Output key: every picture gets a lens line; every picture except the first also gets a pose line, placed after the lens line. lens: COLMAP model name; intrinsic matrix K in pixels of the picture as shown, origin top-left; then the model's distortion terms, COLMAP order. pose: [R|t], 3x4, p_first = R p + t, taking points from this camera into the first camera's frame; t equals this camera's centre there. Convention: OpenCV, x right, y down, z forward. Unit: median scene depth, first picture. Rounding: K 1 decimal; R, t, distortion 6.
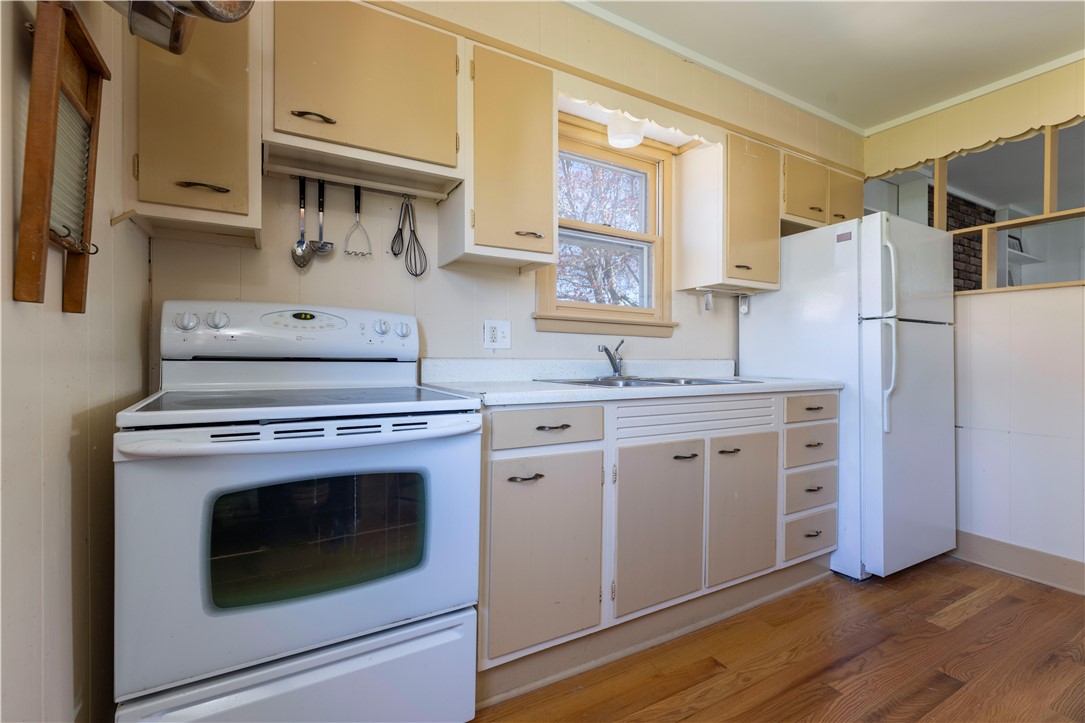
lens RADIAL K [[483.7, 0, 541.4], [0, 483.7, 360.1], [0, 0, 1]] dist [0.002094, 0.000783]
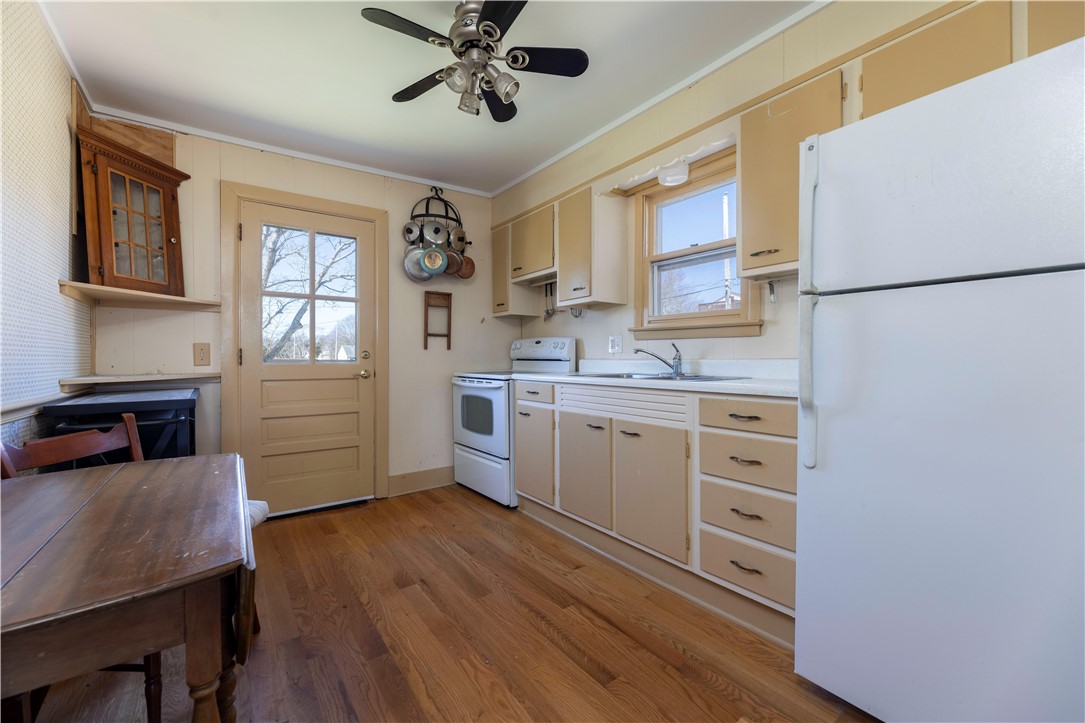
lens RADIAL K [[438.5, 0, 543.9], [0, 438.5, 360.1], [0, 0, 1]] dist [-0.000055, -0.000564]
pose [[0.113798, -0.001346, -0.993503, 1.425940], [0.001008, 0.999999, -0.001240, 0.002634], [0.993503, -0.000861, 0.113799, 0.636133]]
